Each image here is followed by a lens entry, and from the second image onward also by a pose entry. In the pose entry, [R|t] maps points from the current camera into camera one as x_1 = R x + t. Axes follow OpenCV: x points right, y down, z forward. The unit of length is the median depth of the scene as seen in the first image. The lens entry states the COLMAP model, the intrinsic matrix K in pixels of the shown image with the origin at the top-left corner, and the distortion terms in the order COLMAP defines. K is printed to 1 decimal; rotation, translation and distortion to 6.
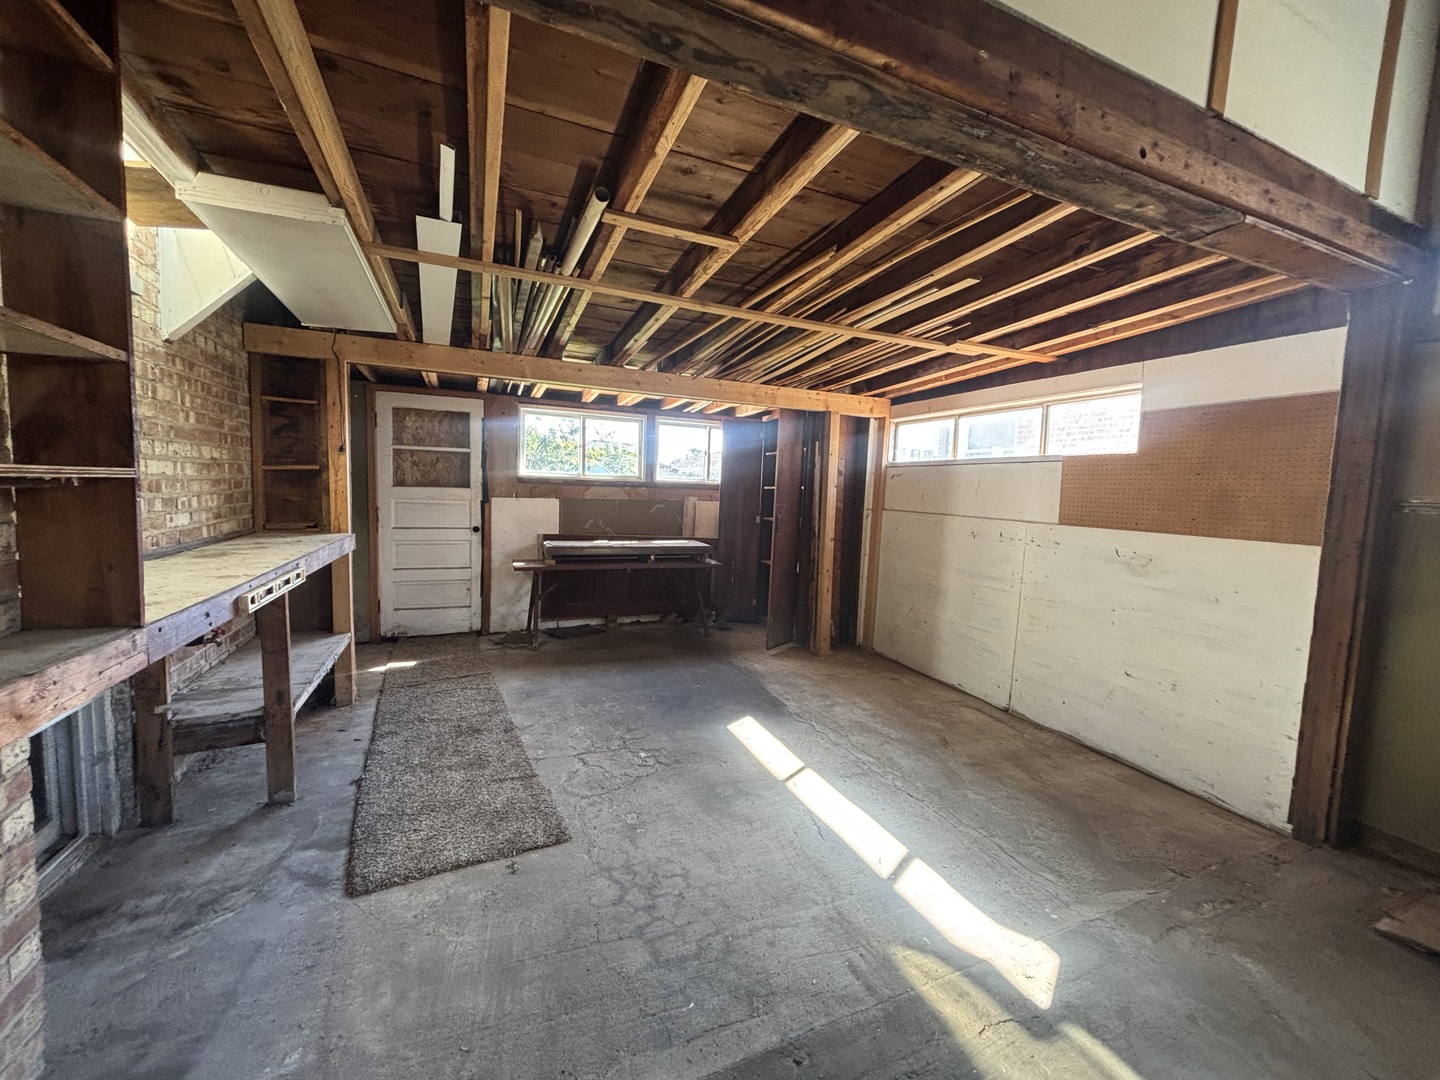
lens RADIAL K [[575.6, 0, 722.5], [0, 575.6, 535.2], [0, 0, 1]] dist [0.008118, 0.000108]
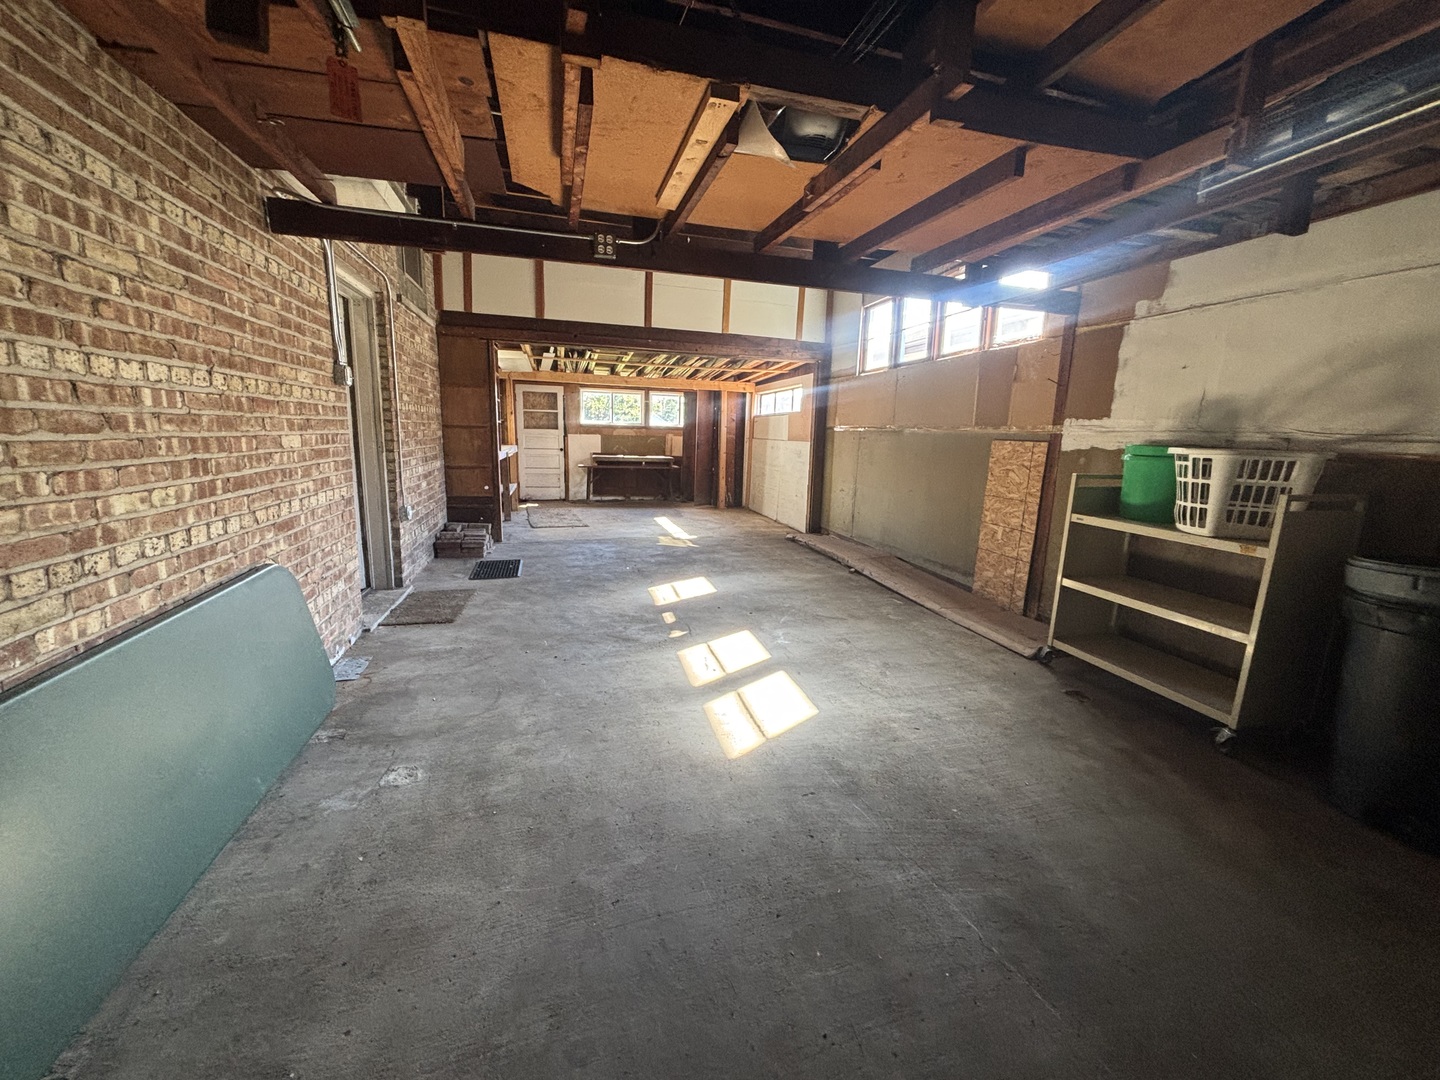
lens RADIAL K [[575.6, 0, 720.2], [0, 575.6, 542.8], [0, 0, 1]] dist [0.008118, 0.000108]
pose [[0.989819, 0.019398, -0.141004, 0.433778], [-0.005422, 0.995089, 0.098834, 0.113873], [0.142229, -0.097064, 0.985063, -0.987777]]
